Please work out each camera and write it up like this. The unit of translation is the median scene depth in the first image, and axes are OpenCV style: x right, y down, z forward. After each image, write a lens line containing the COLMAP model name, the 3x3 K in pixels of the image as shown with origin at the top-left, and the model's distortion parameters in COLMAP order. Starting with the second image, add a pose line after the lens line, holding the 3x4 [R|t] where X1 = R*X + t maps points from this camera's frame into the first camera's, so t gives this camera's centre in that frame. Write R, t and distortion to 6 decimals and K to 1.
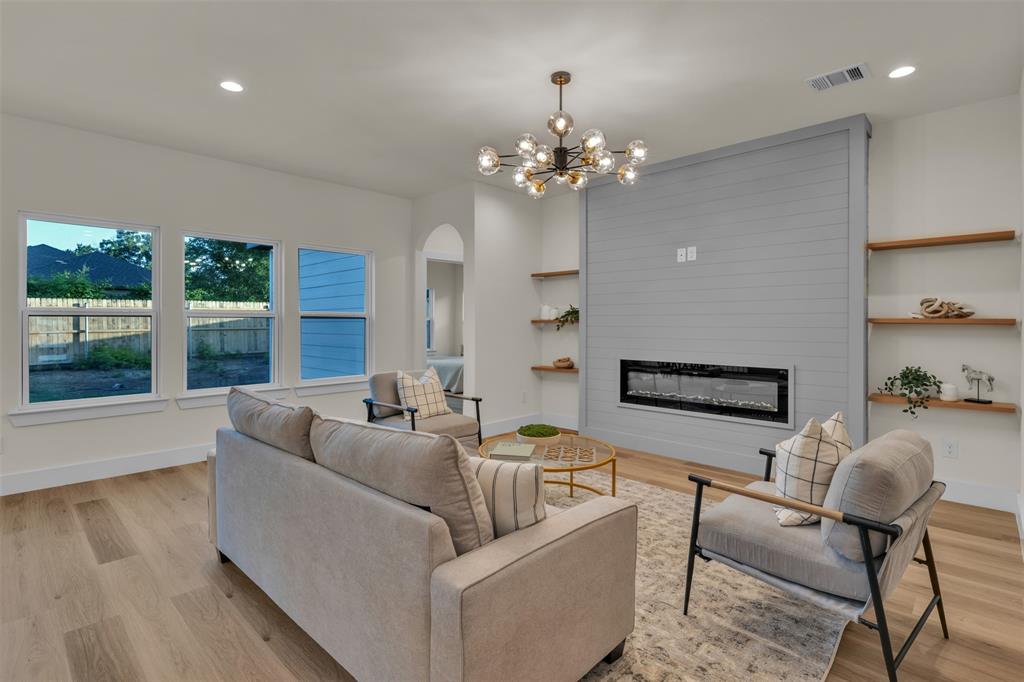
lens RADIAL K [[517.6, 0, 533.8], [0, 517.6, 323.1], [0, 0, 1]] dist [-0.005111, -0.000502]
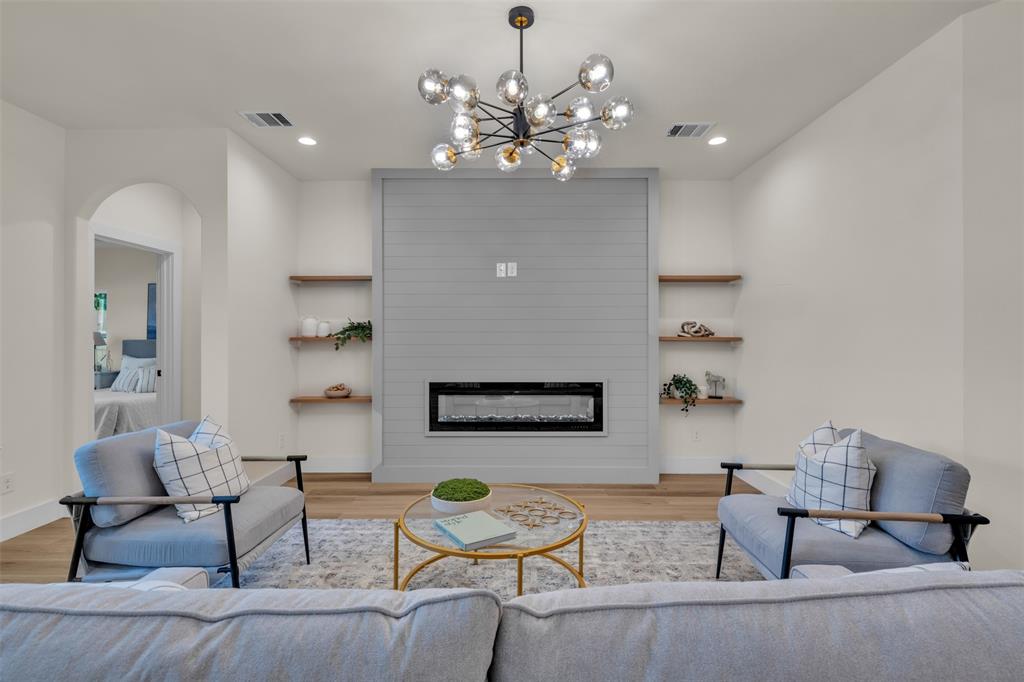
lens RADIAL K [[463.5, 0, 517.1], [0, 463.5, 338.6], [0, 0, 1]] dist [-0.004891, -0.000176]
pose [[0.726540, 0.002298, 0.687120, -0.303736], [0.001088, 0.999989, -0.004495, -0.000072], [-0.687123, 0.004013, 0.726530, 0.378891]]
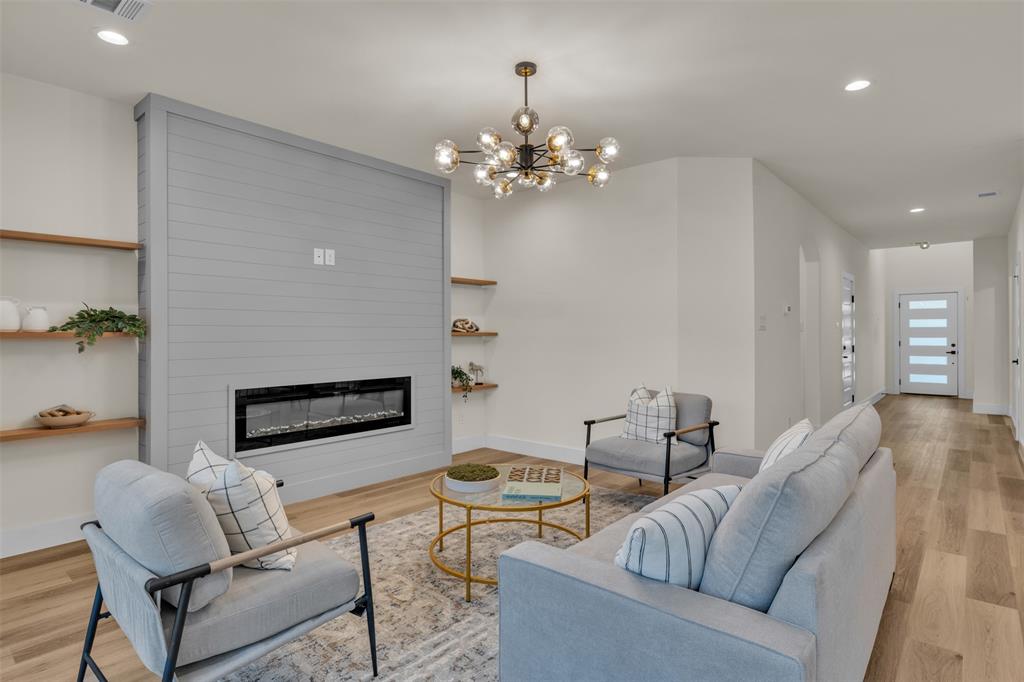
lens RADIAL K [[517.6, 0, 518.0], [0, 517.6, 335.8], [0, 0, 1]] dist [-0.005111, -0.000502]
pose [[-0.031371, -0.002338, 0.999505, -0.613180], [0.005785, 0.999980, 0.002520, -0.001282], [-0.999491, 0.005861, -0.031356, 0.748567]]
